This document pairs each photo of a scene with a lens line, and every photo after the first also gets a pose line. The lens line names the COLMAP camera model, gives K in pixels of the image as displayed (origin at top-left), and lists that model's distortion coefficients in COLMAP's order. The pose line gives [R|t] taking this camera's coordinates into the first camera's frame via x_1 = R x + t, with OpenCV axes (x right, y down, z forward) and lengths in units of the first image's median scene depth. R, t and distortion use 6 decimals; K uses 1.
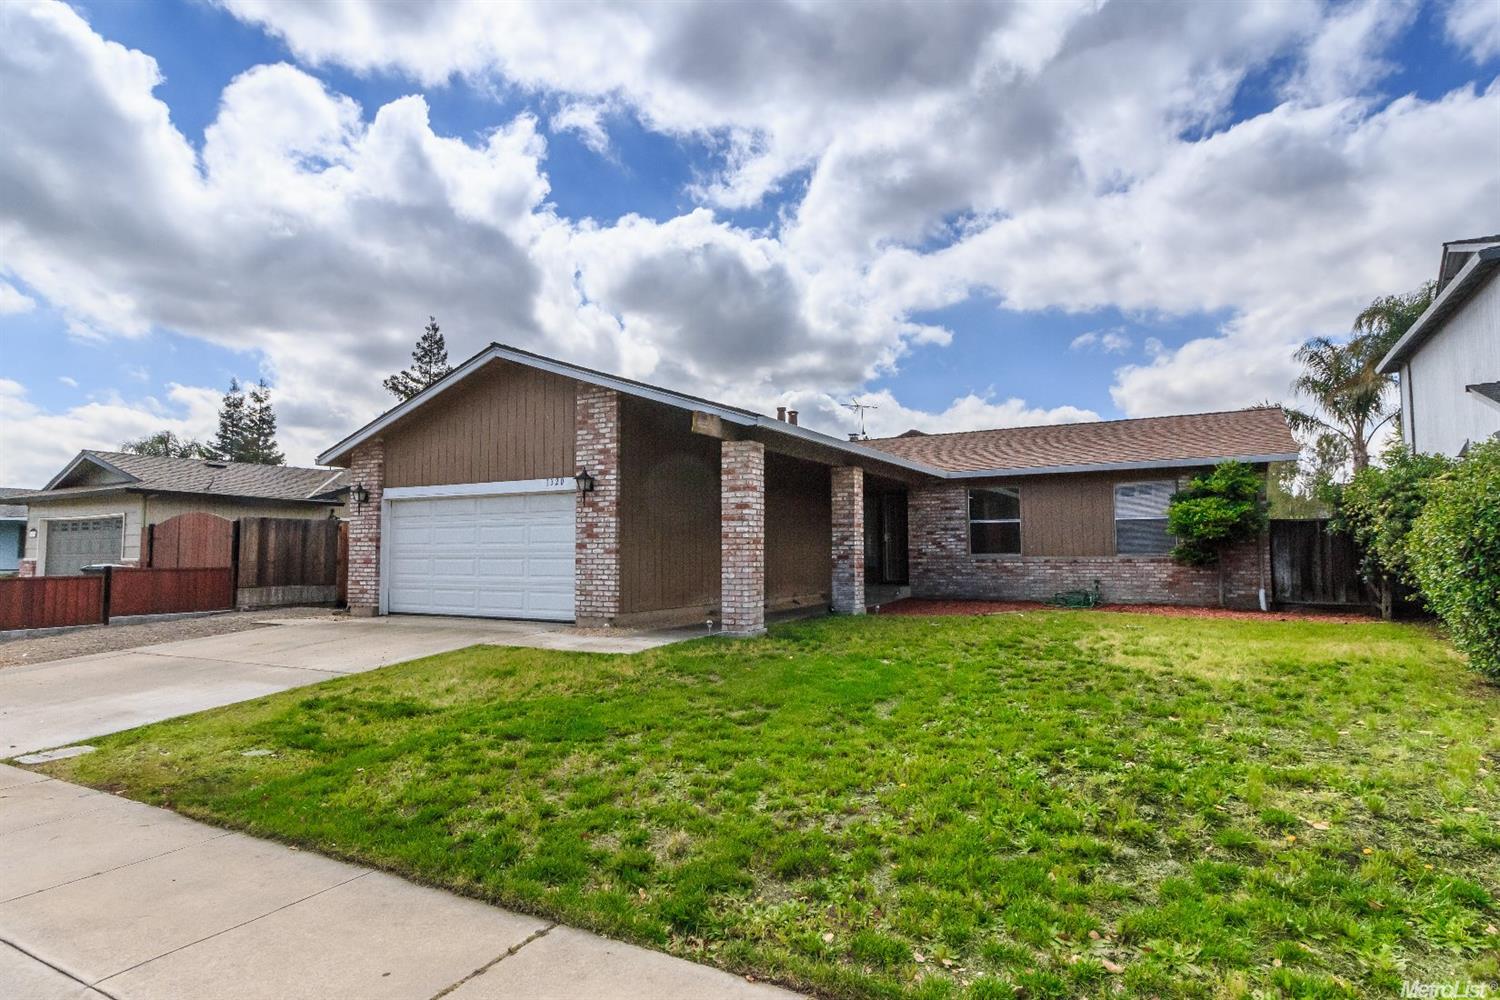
lens RADIAL K [[812.8, 0, 750.0], [0, 812.8, 500.0], [0, 0, 1]] dist [0.000216, -0.000289]
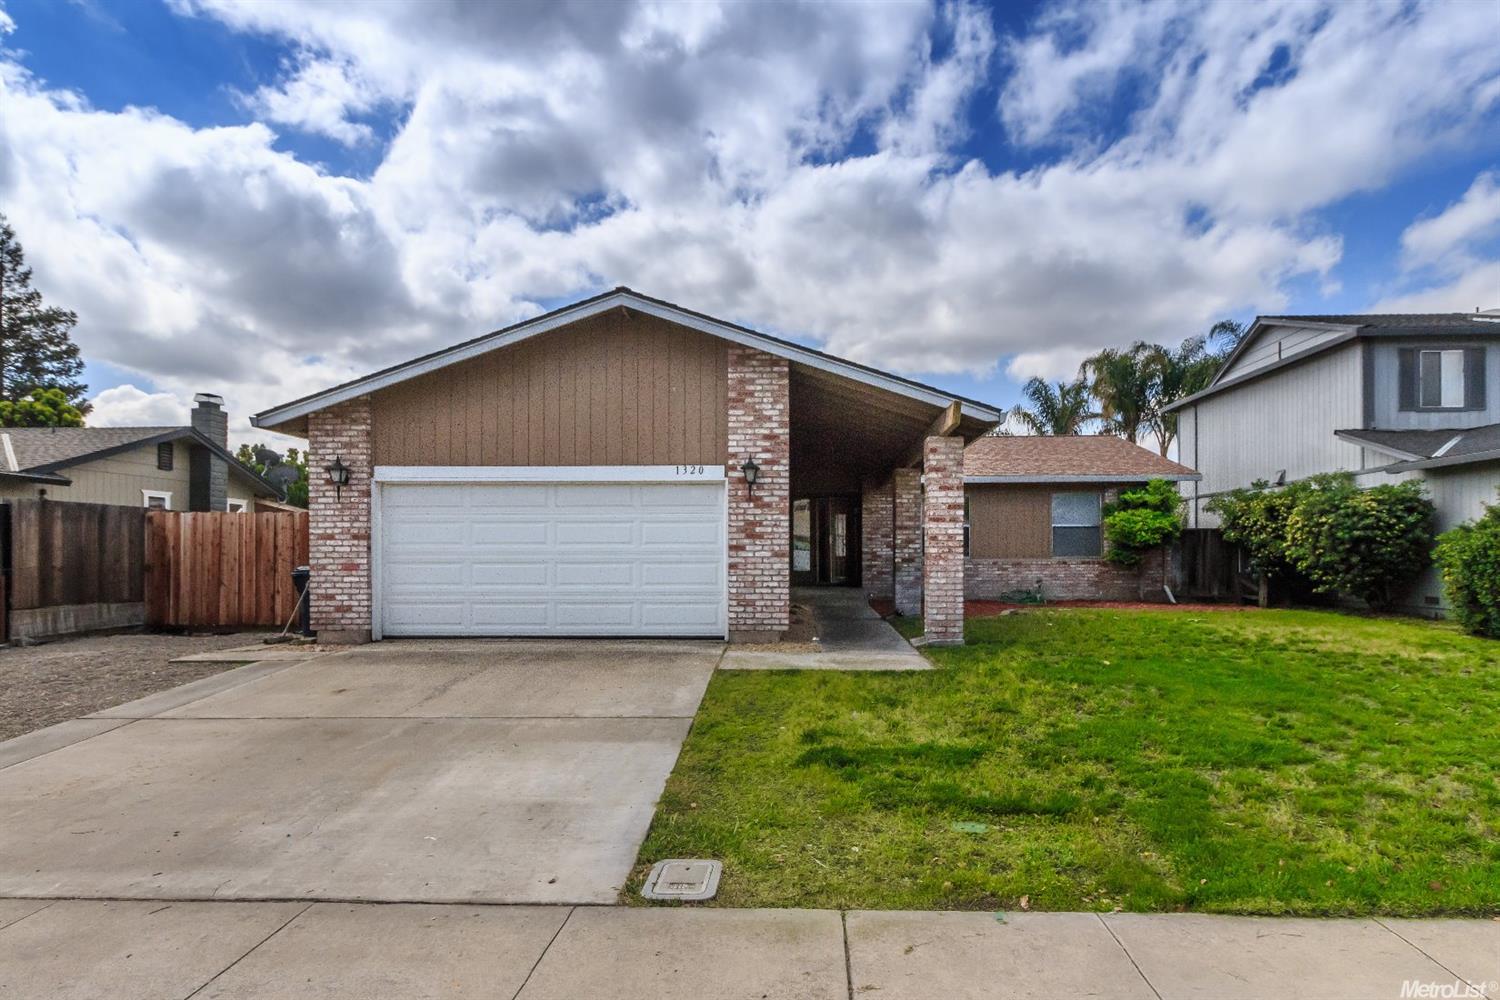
lens RADIAL K [[856.7, 0, 751.9], [0, 856.7, 563.9], [0, 0, 1]] dist [-0.013973, -0.000170]
pose [[0.884510, -0.003975, 0.466504, -0.503645], [-0.031964, 0.997098, 0.069100, 0.009131], [-0.465425, -0.076031, 0.881816, 0.169967]]
